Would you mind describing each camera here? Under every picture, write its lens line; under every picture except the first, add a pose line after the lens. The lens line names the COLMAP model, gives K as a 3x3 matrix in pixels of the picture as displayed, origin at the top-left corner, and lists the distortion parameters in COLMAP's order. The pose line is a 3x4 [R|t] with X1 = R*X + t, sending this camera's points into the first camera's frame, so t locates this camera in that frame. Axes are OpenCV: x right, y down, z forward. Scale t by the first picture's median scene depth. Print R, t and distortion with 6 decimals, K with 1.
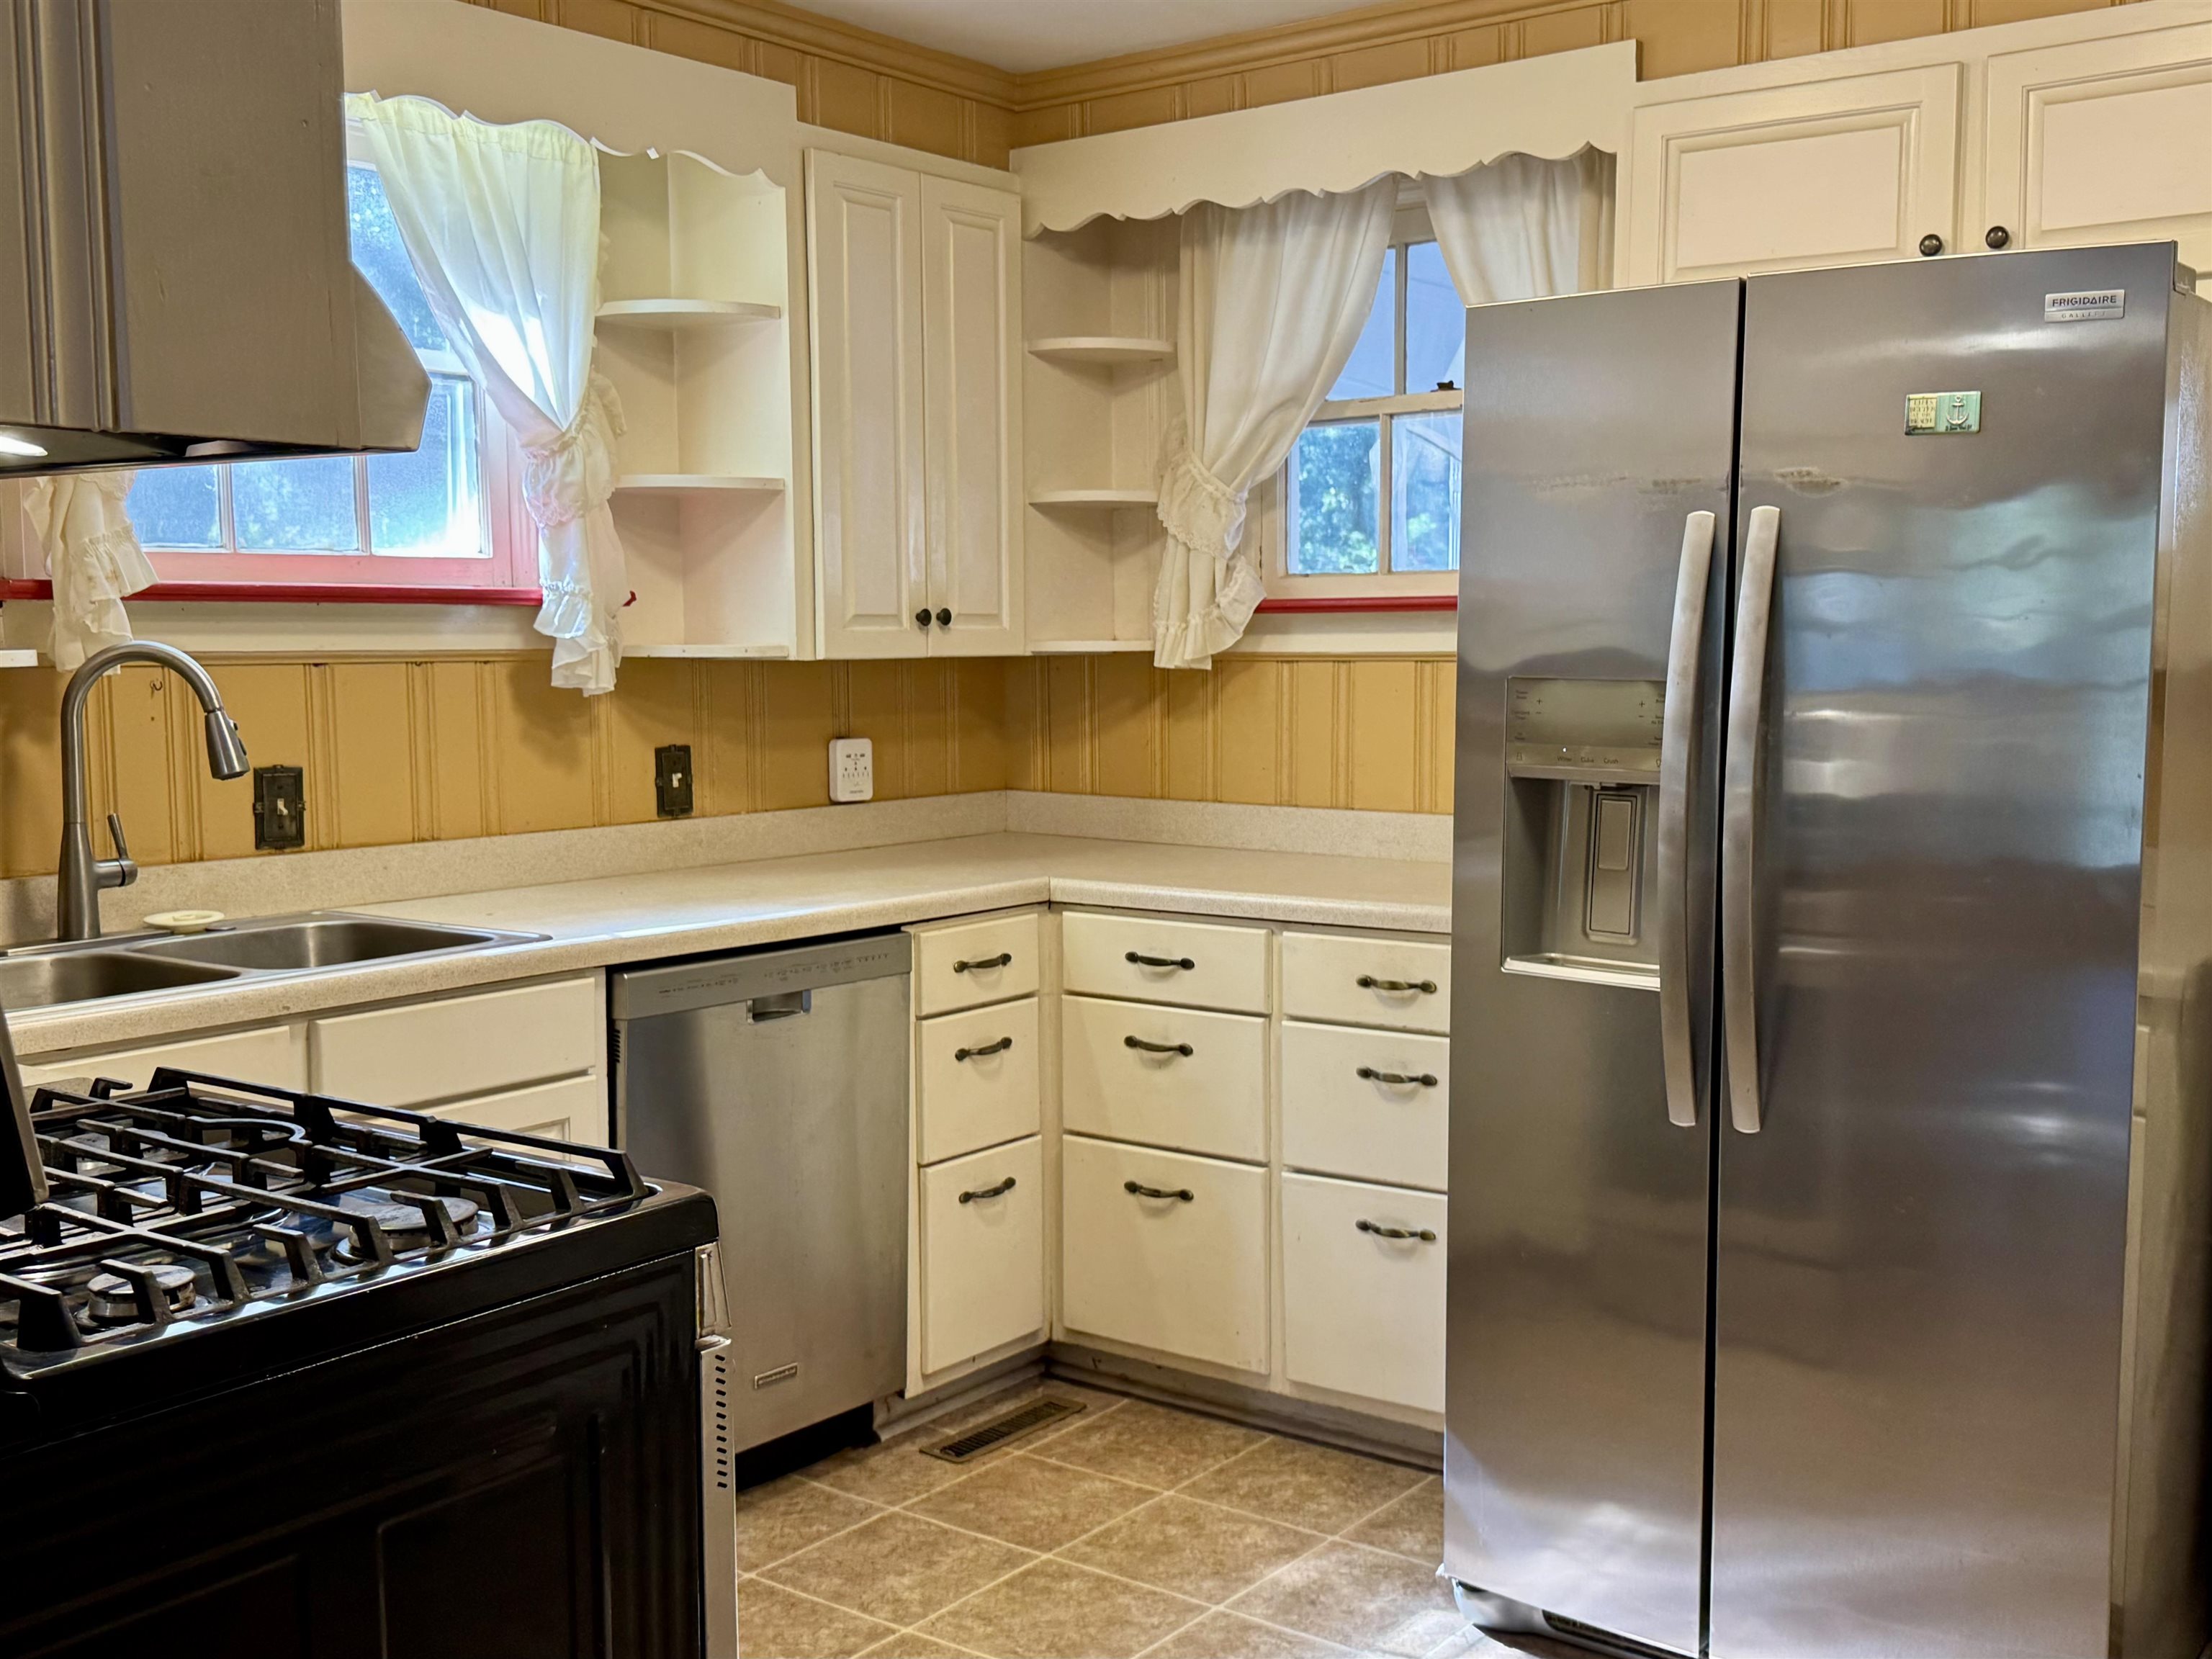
lens RADIAL K [[2351.7, 0, 1110.3], [0, 2351.7, 847.0], [0, 0, 1]] dist [0.195860, -0.443207]
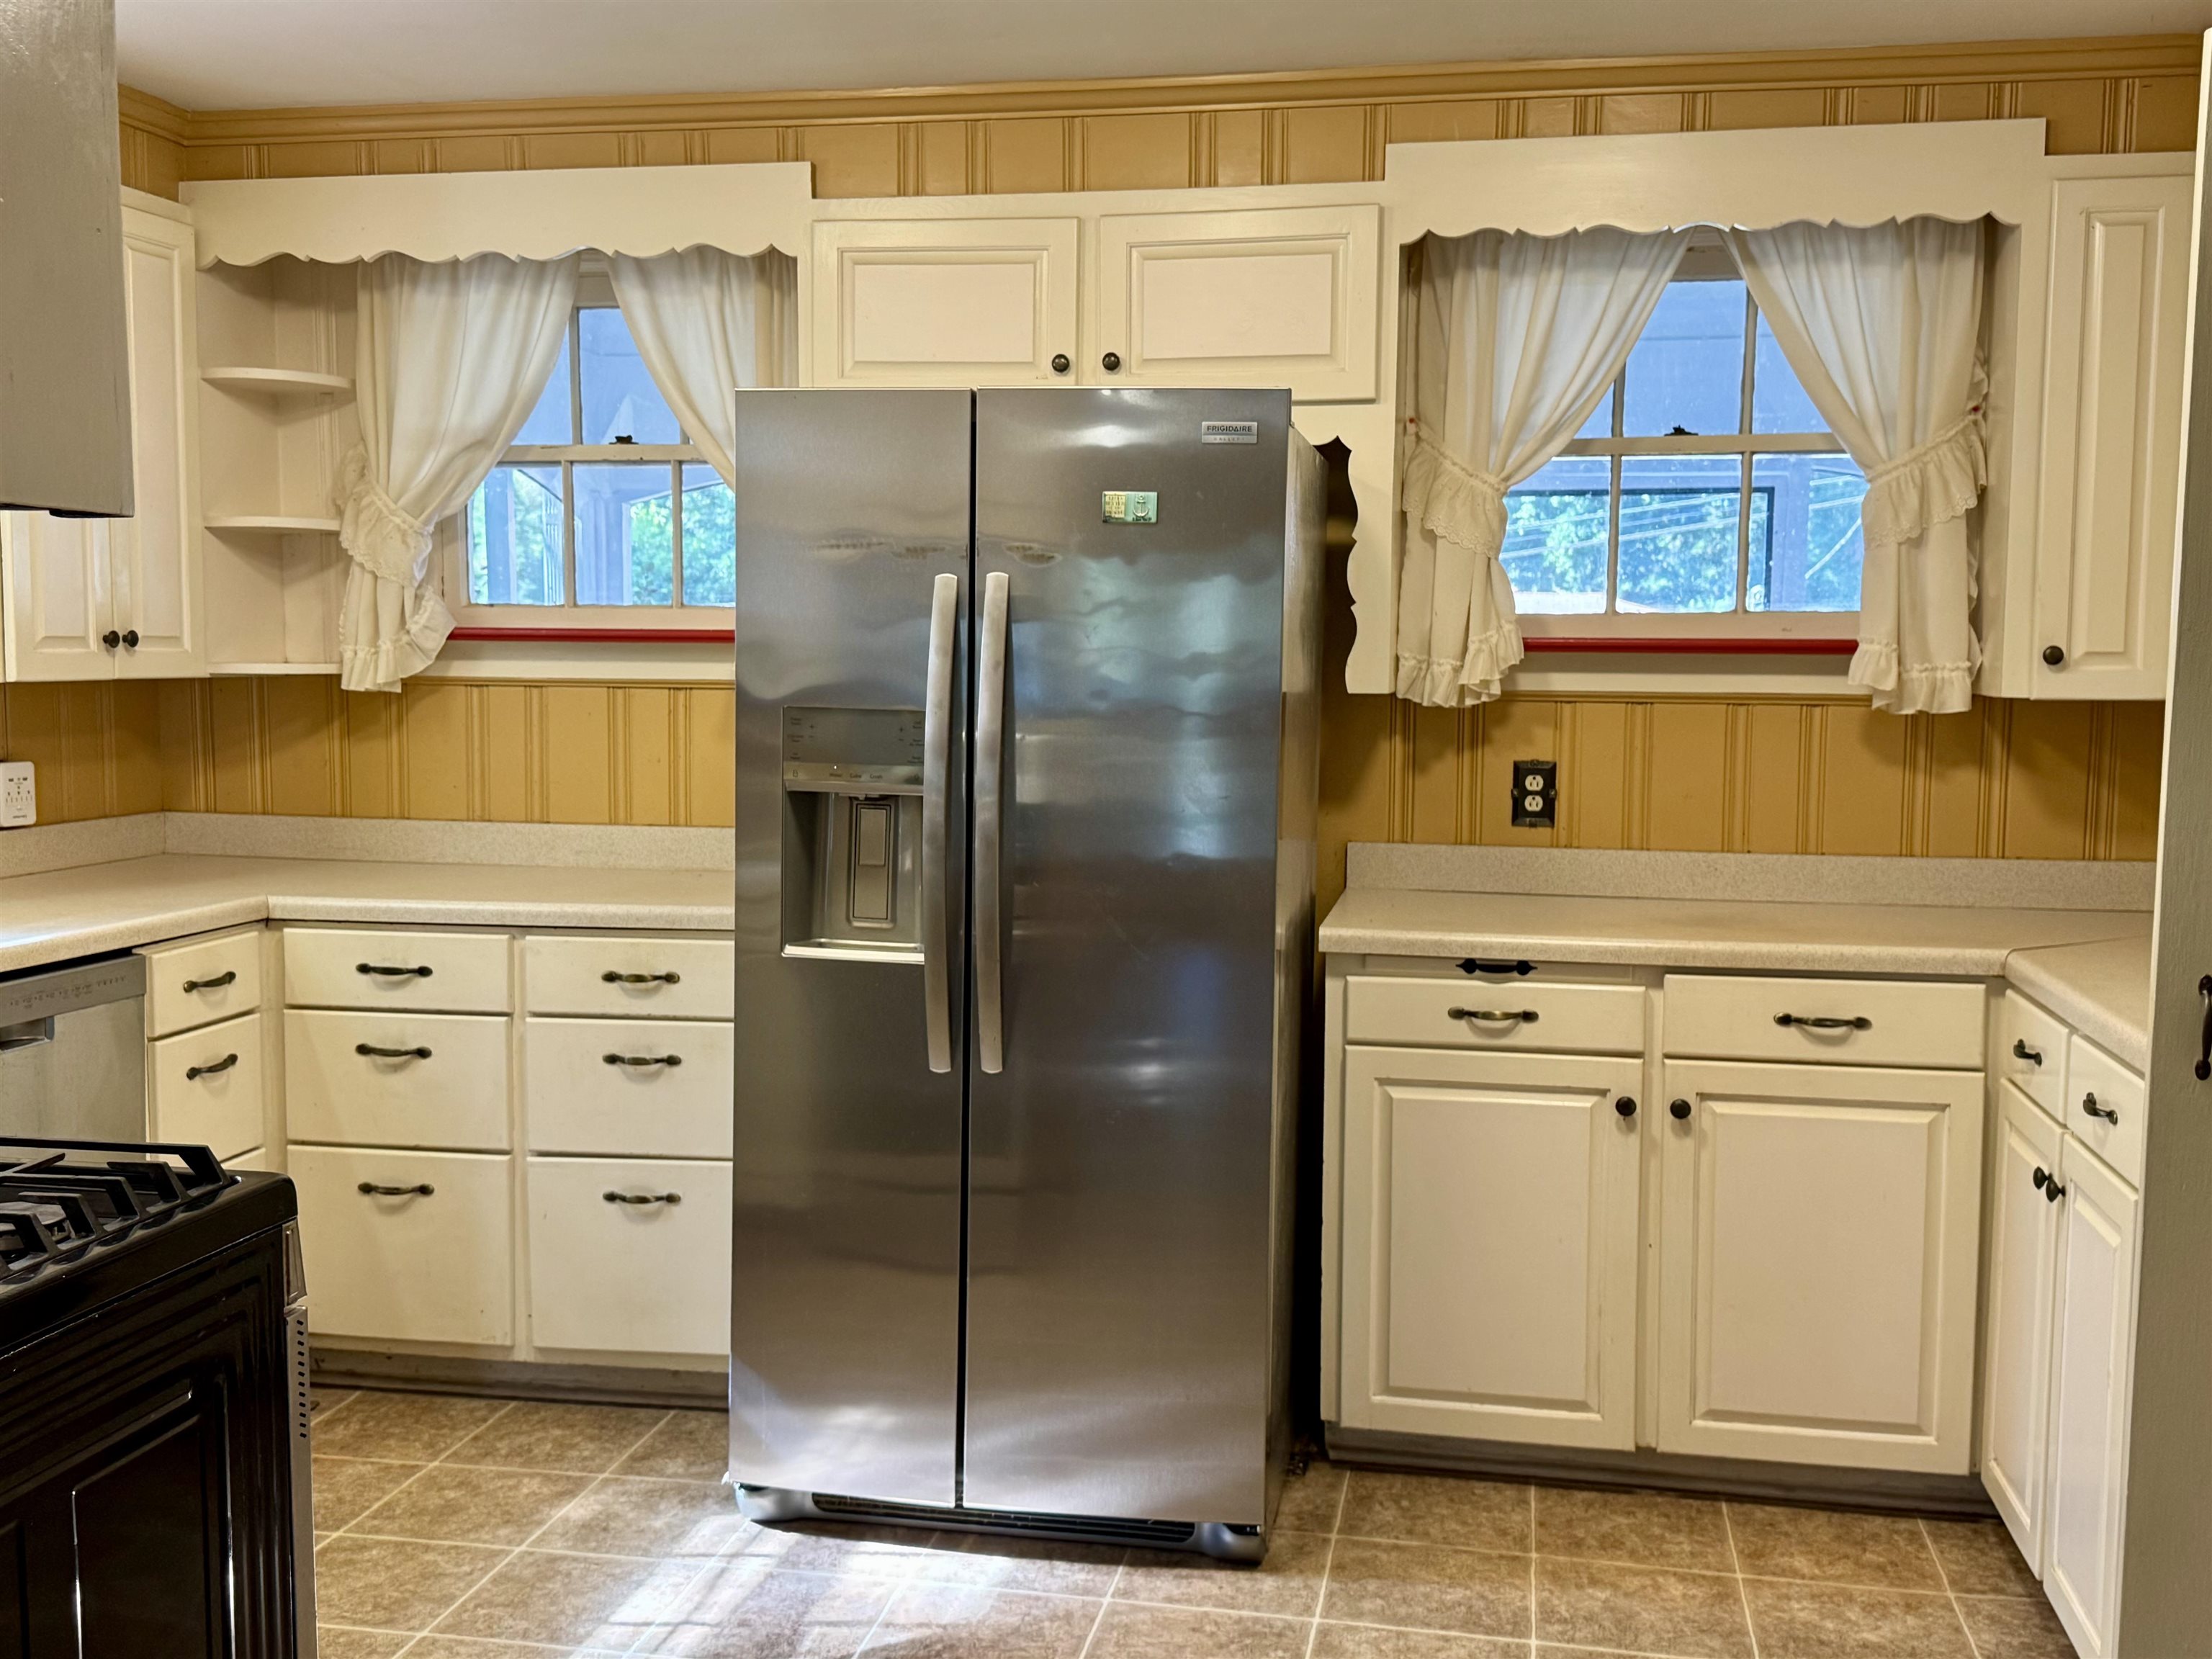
lens RADIAL K [[2351.7, 0, 1110.3], [0, 2351.7, 847.0], [0, 0, 1]] dist [0.195860, -0.443207]
pose [[0.890110, -0.027487, 0.454916, -0.179368], [0.029816, 0.999553, 0.002055, 0.000629], [-0.454769, 0.011734, 0.890532, -0.097715]]
